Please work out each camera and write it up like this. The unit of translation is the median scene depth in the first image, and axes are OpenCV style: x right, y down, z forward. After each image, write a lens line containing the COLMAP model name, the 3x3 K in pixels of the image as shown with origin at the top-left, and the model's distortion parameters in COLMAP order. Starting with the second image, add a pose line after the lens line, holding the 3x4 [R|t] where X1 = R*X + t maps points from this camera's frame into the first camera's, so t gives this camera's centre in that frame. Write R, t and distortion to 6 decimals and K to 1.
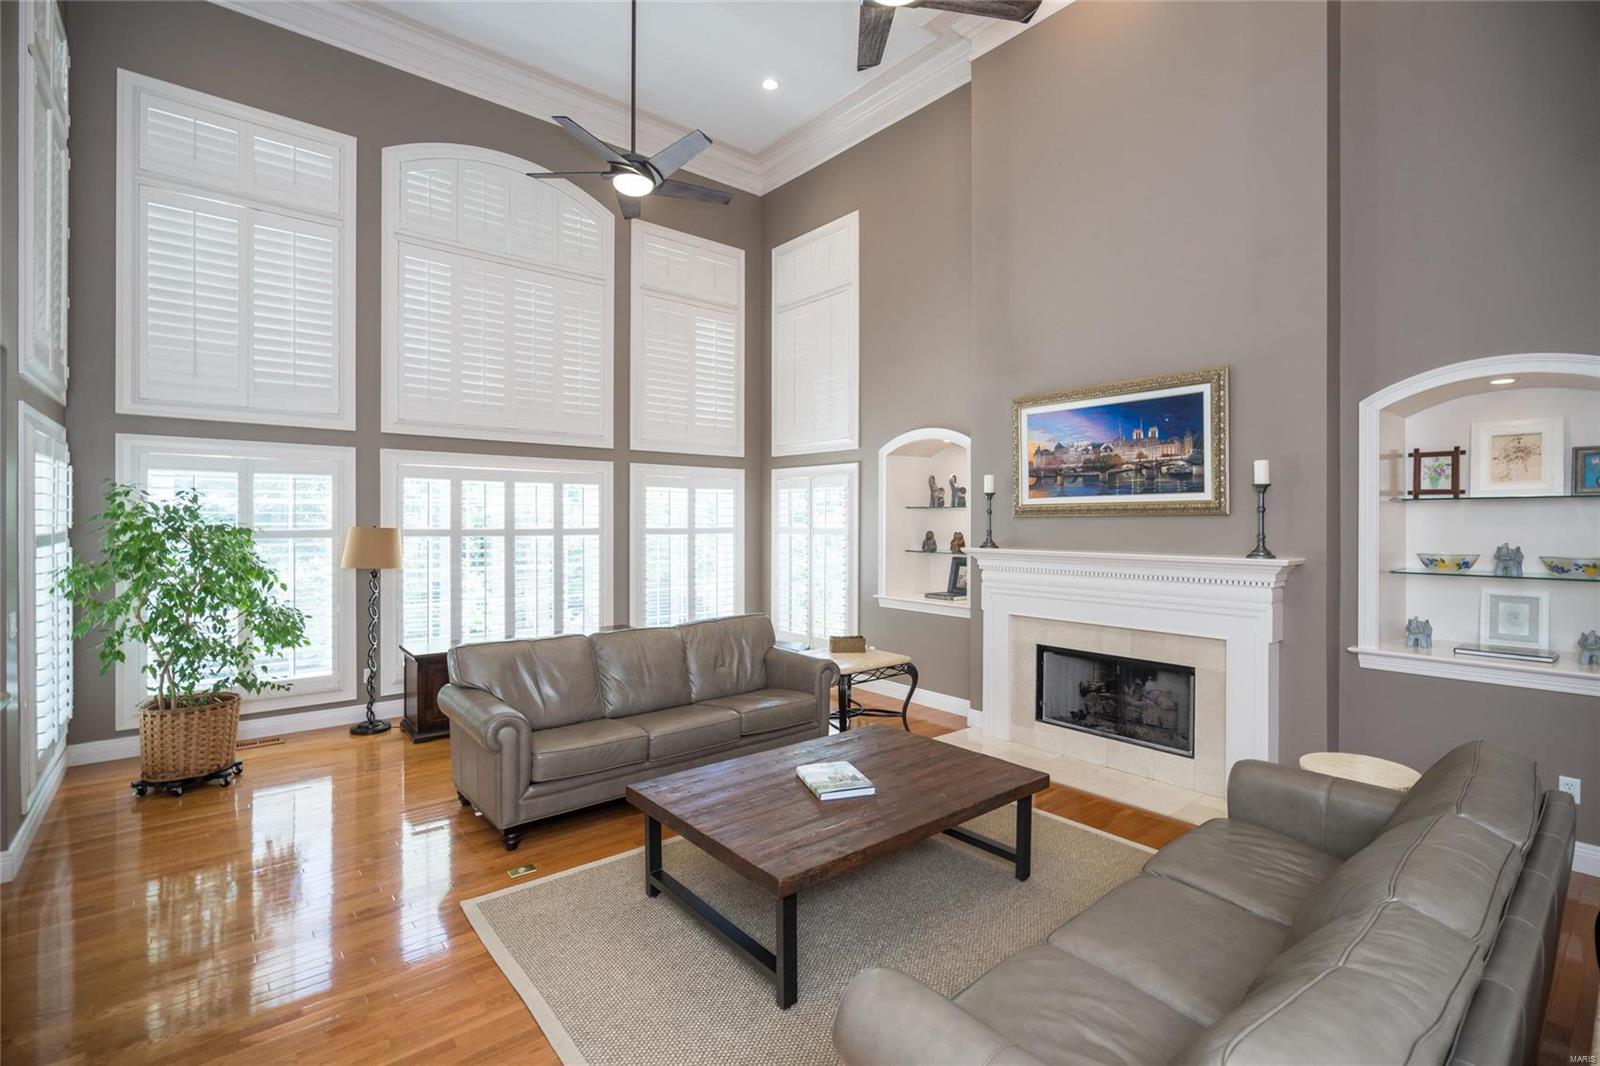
lens RADIAL K [[729.5, 0, 806.5], [0, 729.5, 523.3], [0, 0, 1]] dist [0.000596, 0.002616]
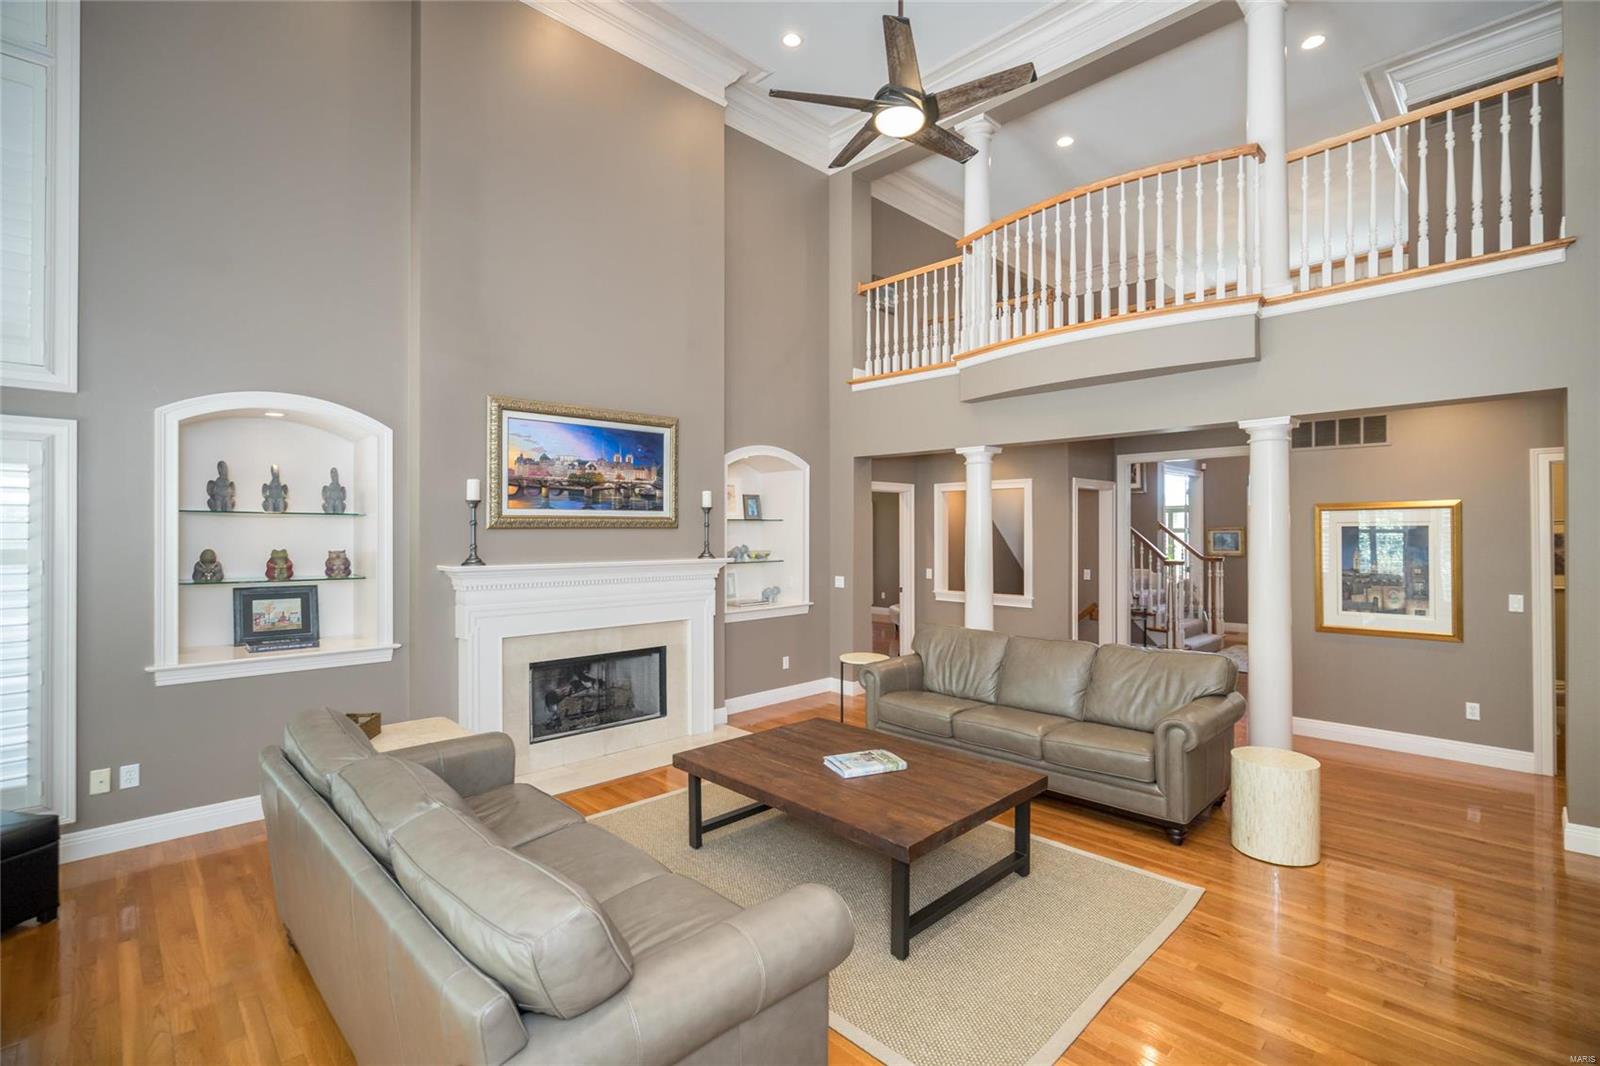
lens RADIAL K [[729.5, 0, 813.1], [0, 729.5, 530.5], [0, 0, 1]] dist [0.000596, 0.002616]
pose [[-0.082524, 0.000658, 0.996589, -0.718635], [0.003803, 0.999993, -0.000346, -0.005348], [-0.996582, 0.003761, -0.082526, 0.777992]]
